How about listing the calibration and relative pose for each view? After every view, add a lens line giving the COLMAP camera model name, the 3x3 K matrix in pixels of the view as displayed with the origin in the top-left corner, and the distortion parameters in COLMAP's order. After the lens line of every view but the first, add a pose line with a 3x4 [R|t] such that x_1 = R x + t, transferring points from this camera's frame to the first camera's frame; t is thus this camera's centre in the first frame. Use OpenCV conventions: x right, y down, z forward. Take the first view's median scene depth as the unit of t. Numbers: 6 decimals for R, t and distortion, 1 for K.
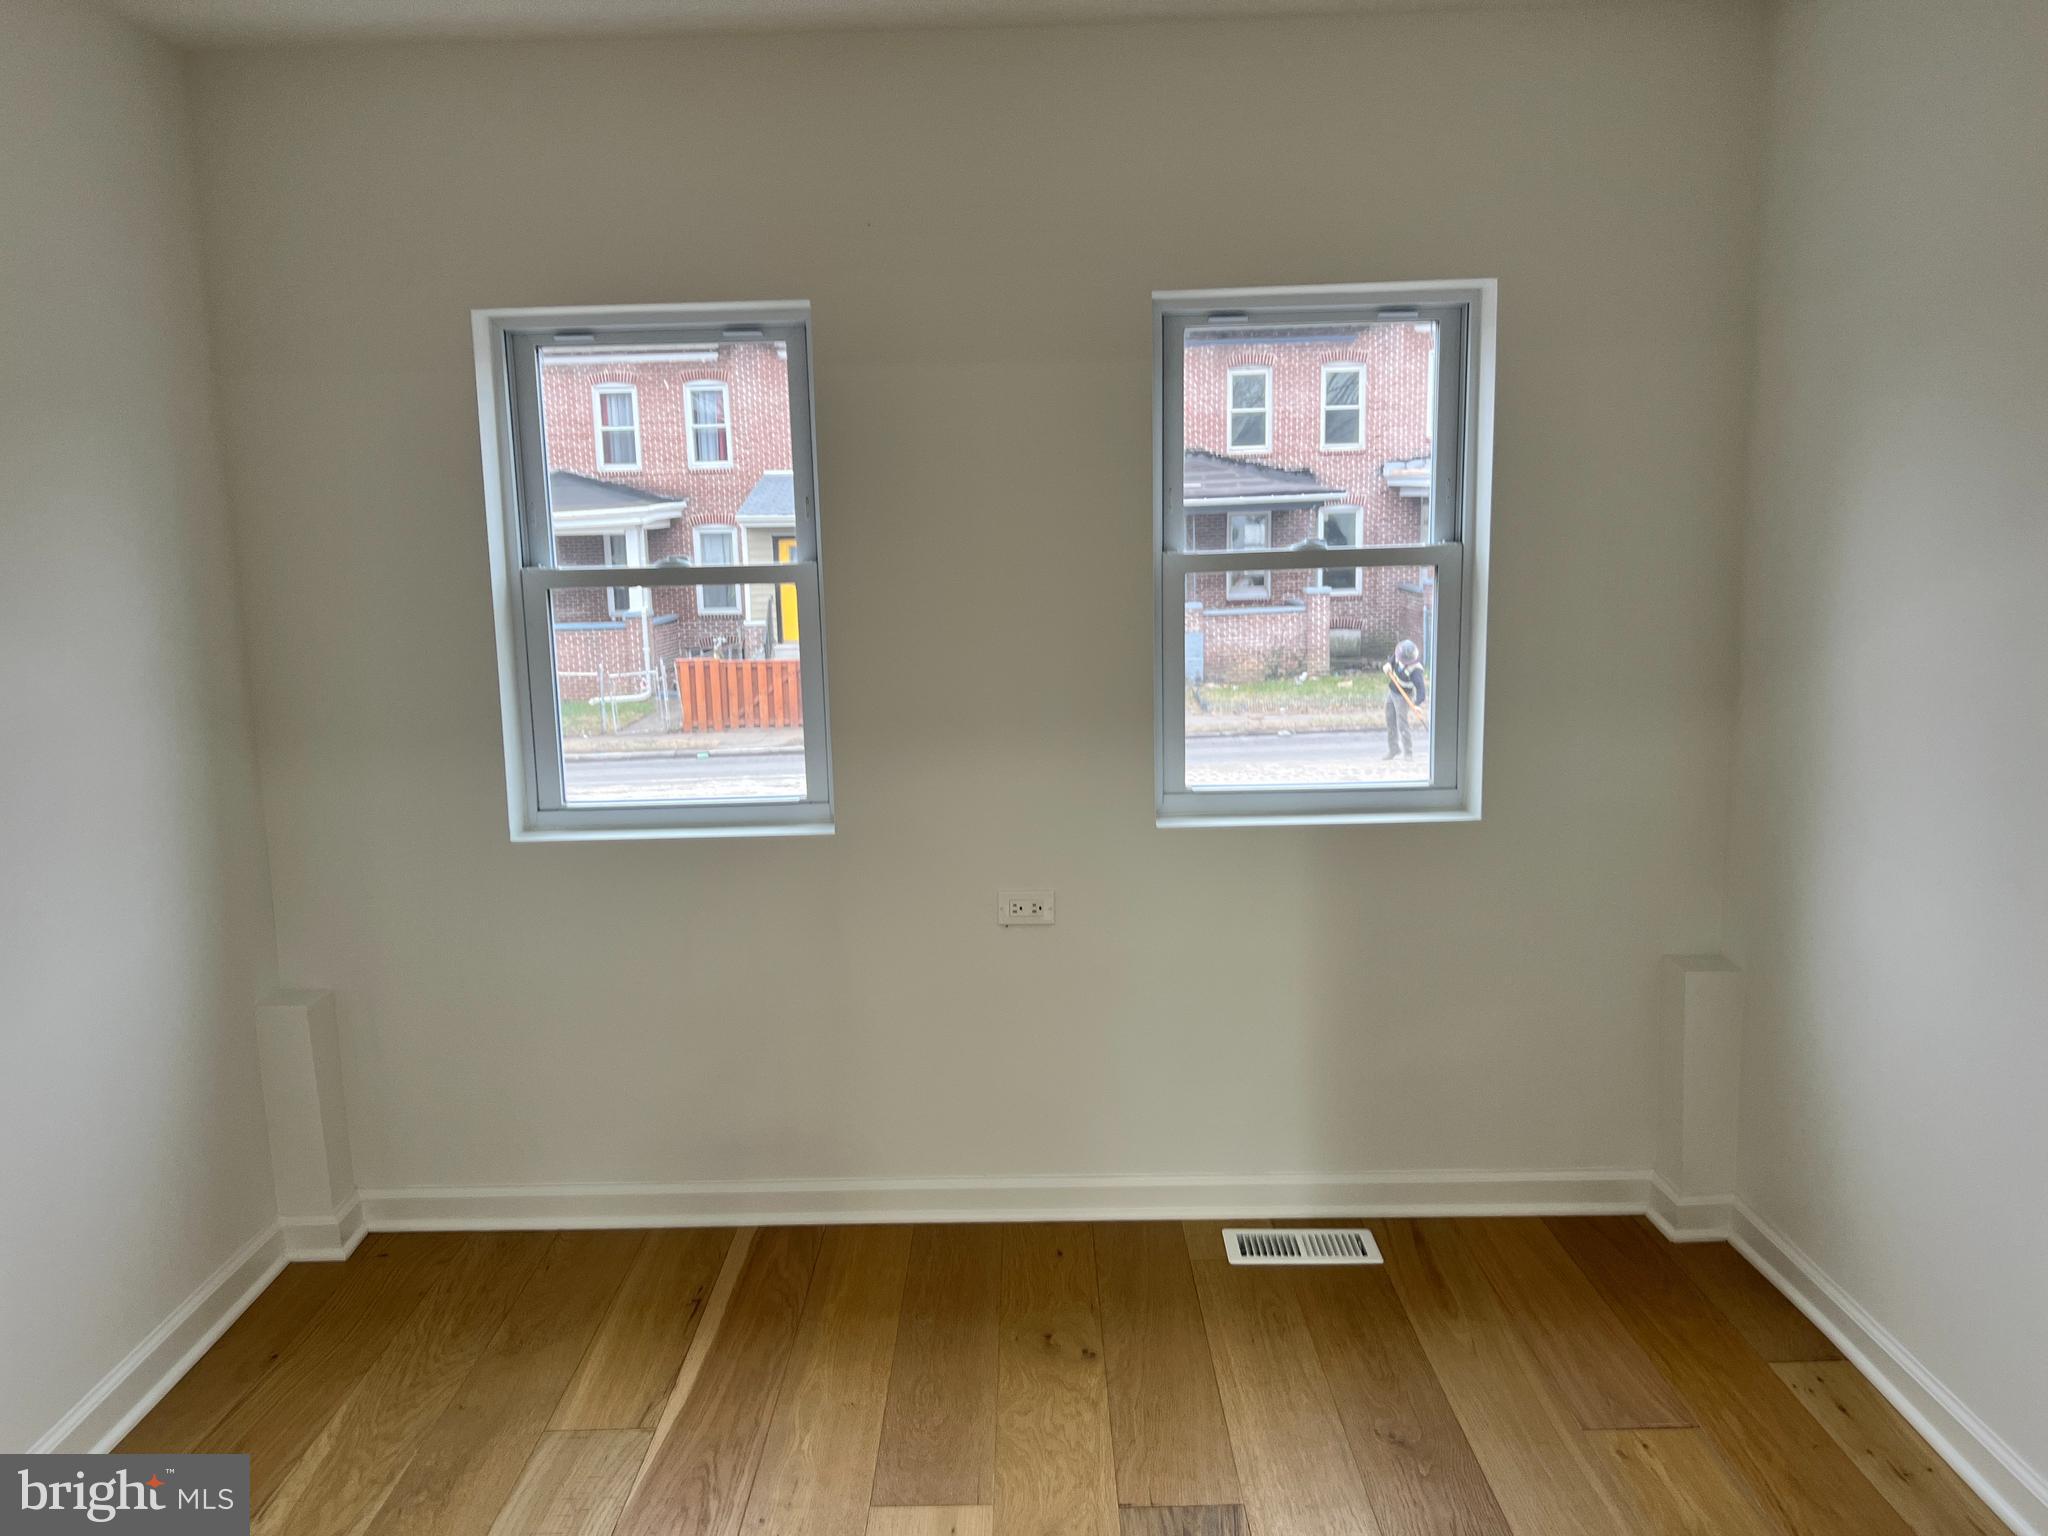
lens RADIAL K [[1554.1, 0, 992.1], [0, 1554.1, 782.5], [0, 0, 1]] dist [0.061365, -0.069249]
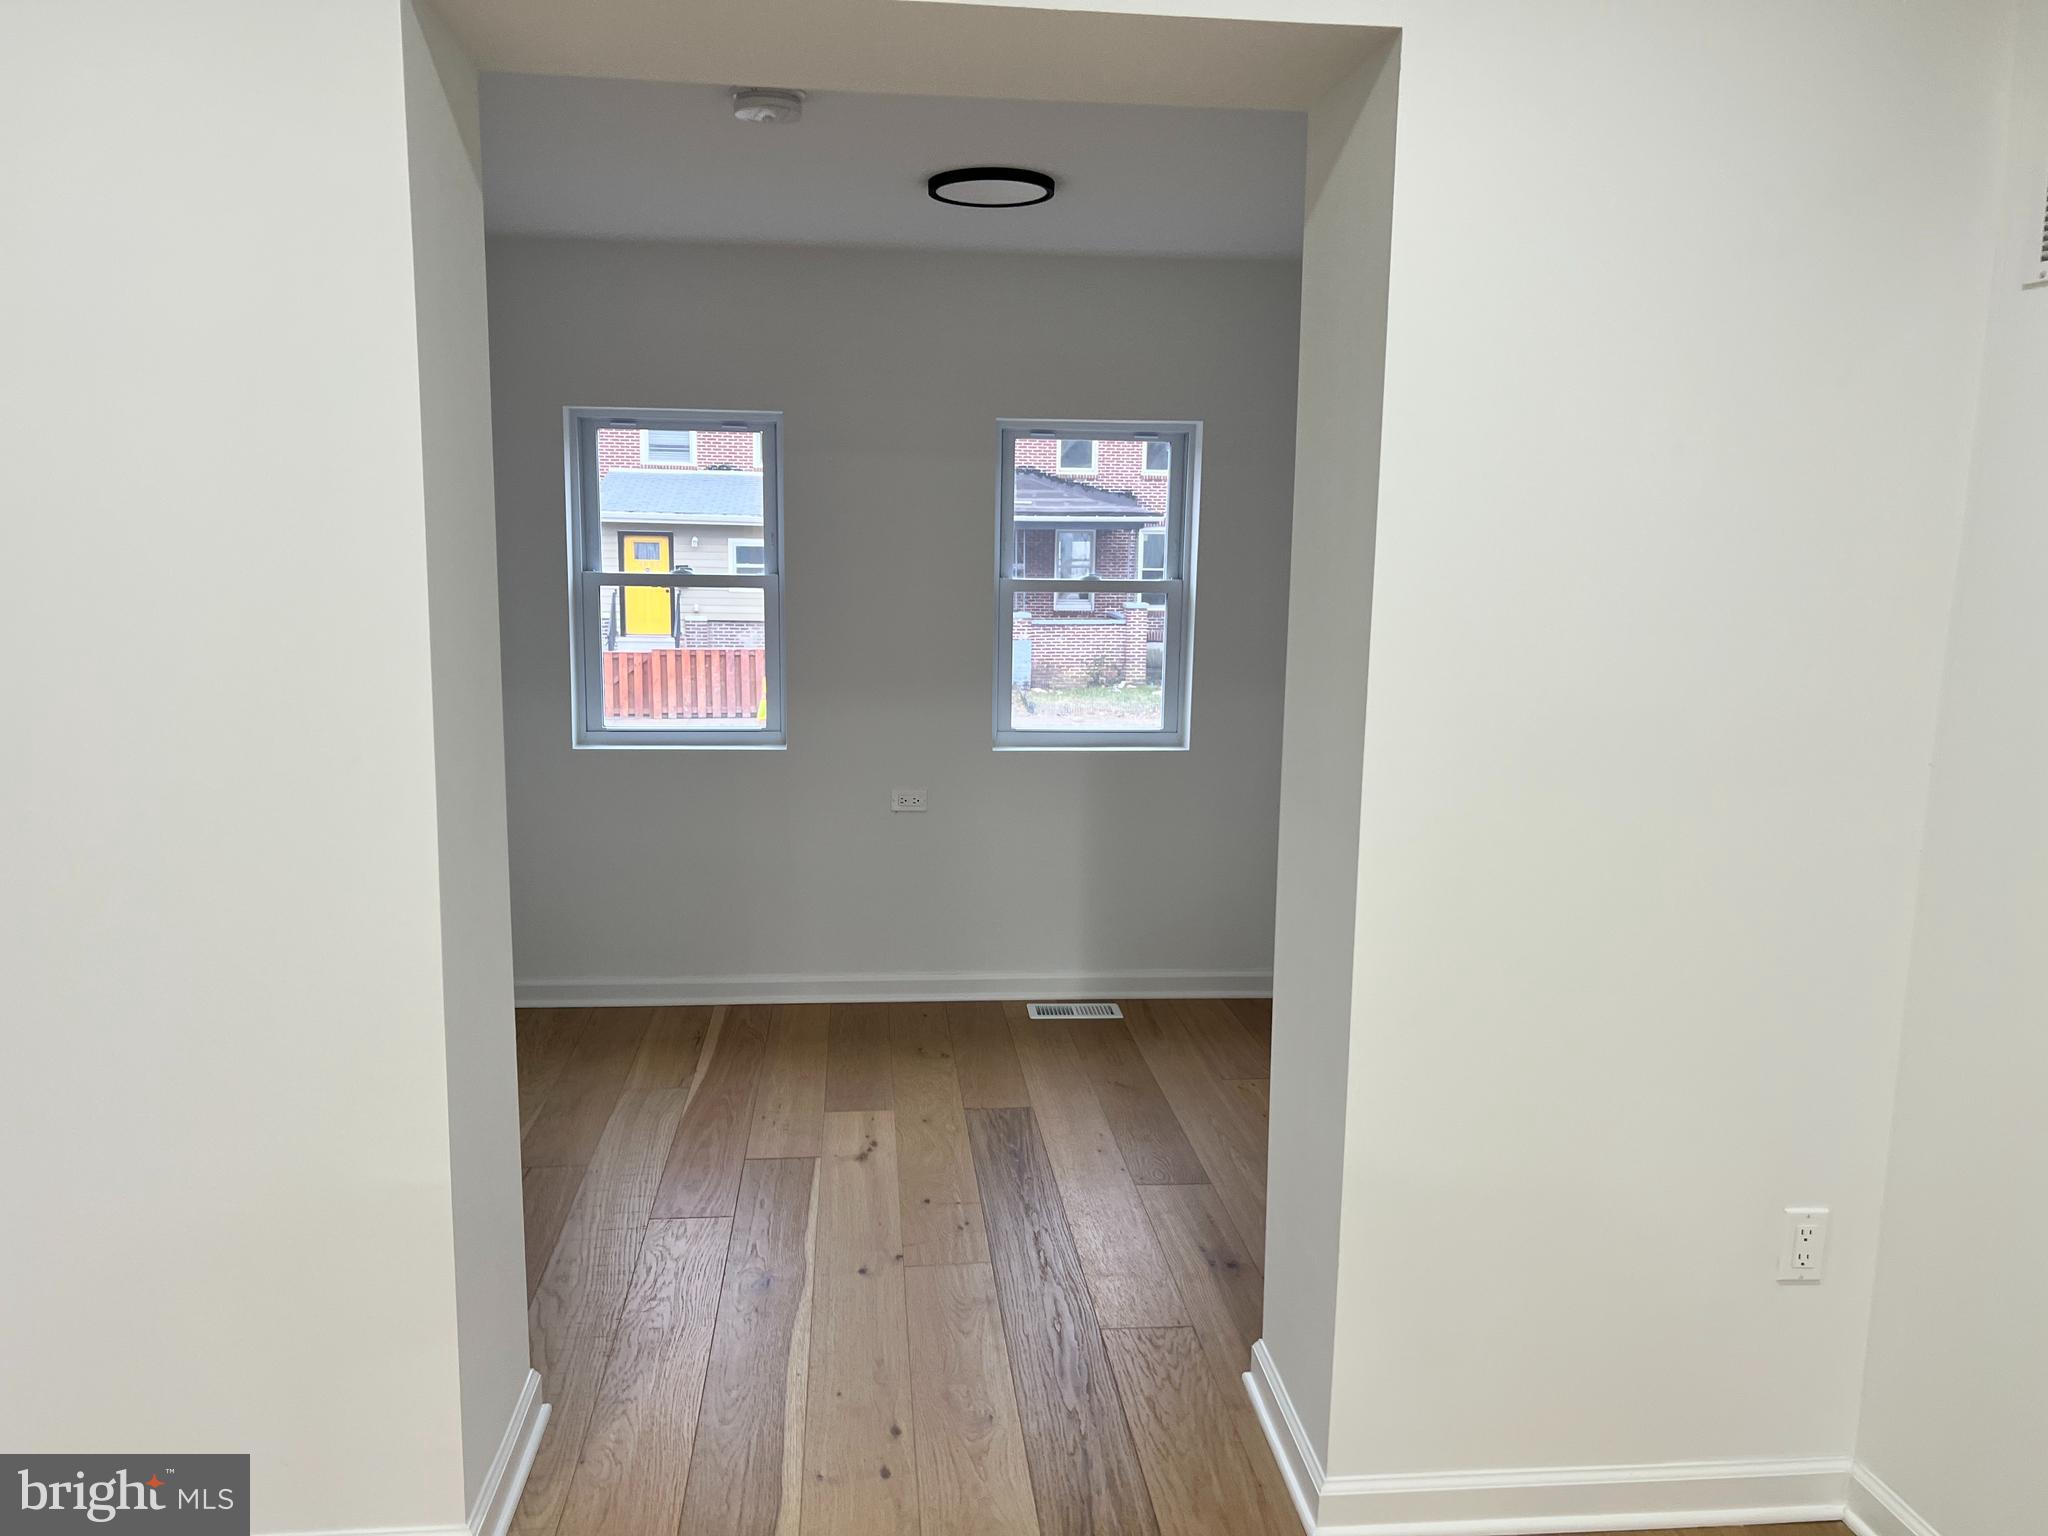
lens RADIAL K [[1554.1, 0, 1020.4], [0, 1554.1, 774.7], [0, 0, 1]] dist [0.061365, -0.069249]
pose [[0.991347, 0.023635, 0.129125, -0.068170], [-0.022527, 0.999696, -0.010031, 0.066577], [-0.129323, 0.007036, 0.991578, -0.561975]]
